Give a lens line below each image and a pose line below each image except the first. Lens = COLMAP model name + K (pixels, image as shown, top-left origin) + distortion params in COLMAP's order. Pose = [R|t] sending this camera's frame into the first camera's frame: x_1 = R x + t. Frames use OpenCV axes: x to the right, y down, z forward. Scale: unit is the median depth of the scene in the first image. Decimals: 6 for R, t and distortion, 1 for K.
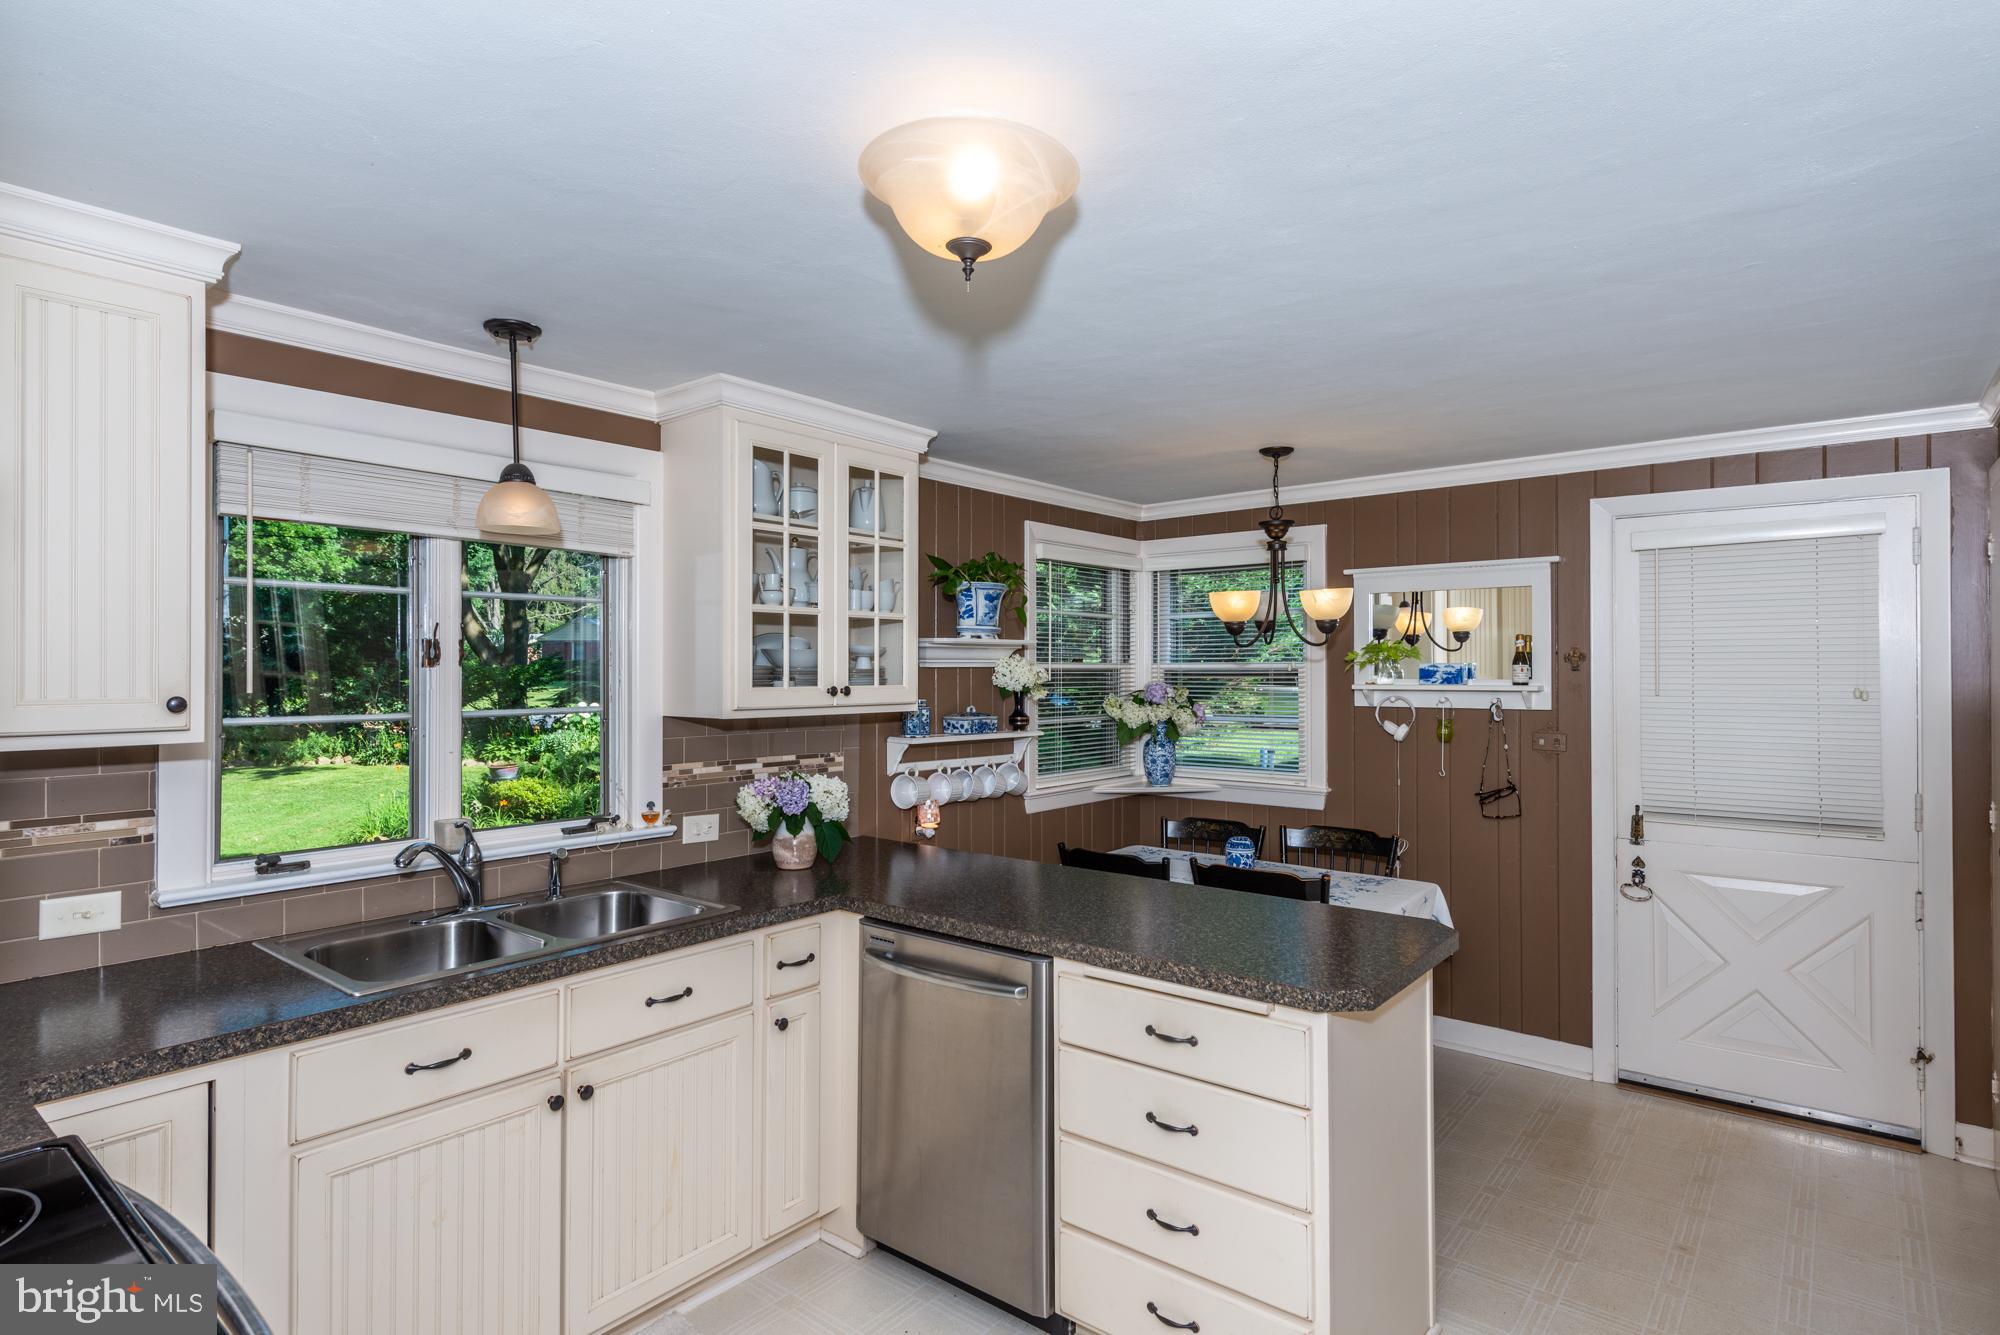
lens RADIAL K [[1034.5, 0, 1004.0], [0, 1034.5, 673.0], [0, 0, 1]] dist [0.003643, -0.001585]
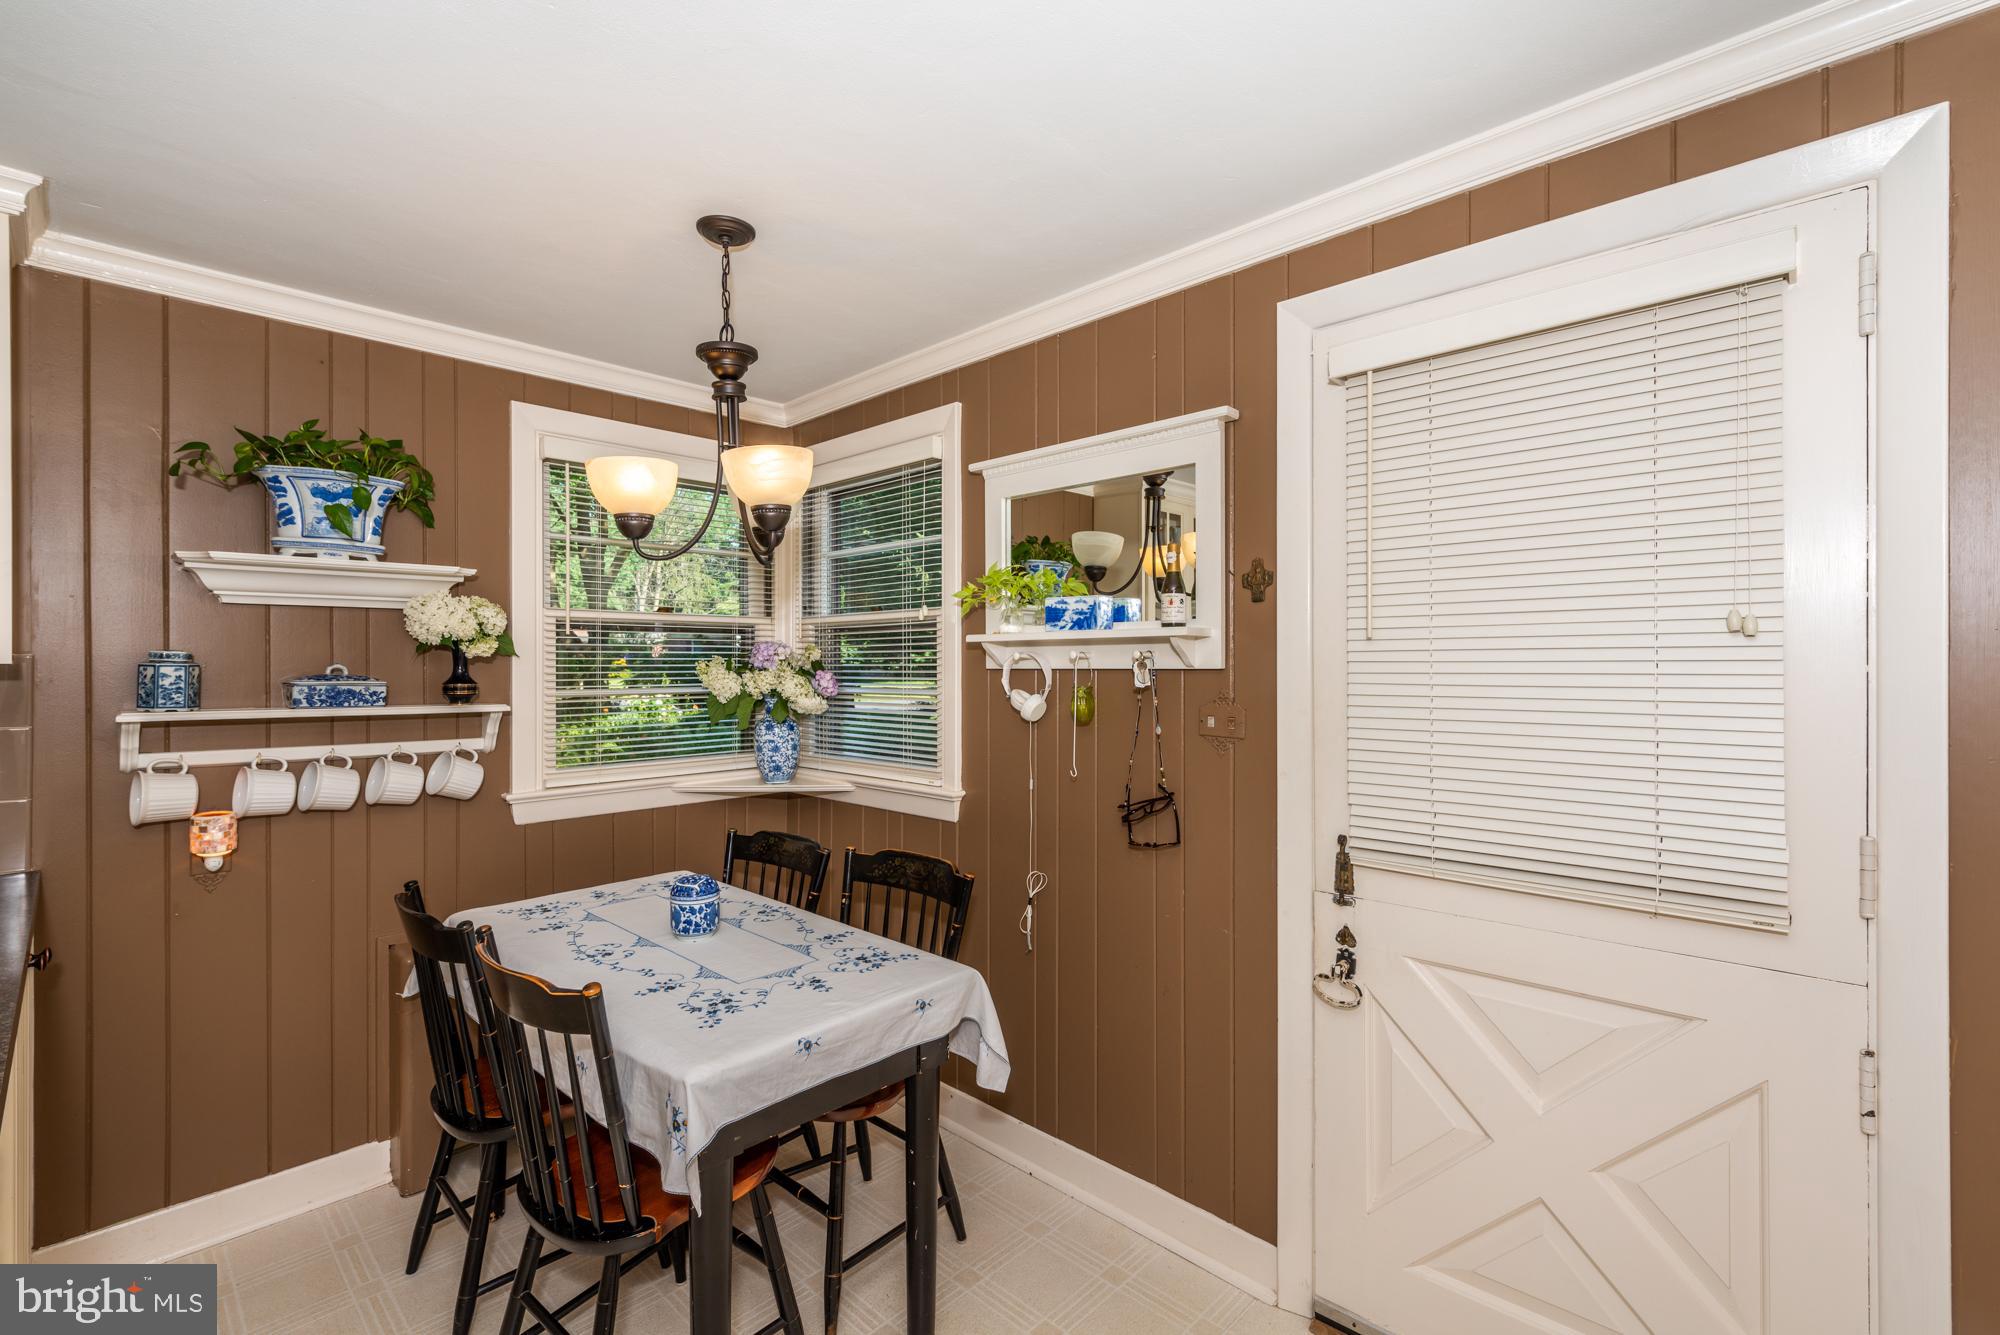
lens RADIAL K [[906.3, 0, 978.7], [0, 906.3, 675.0], [0, 0, 1]] dist [-0.000756, 0.000533]
pose [[0.997043, -0.000640, -0.076838, 0.428503], [0.001700, 0.999904, 0.013728, 0.031744], [0.076822, -0.013818, 0.996949, 0.470528]]
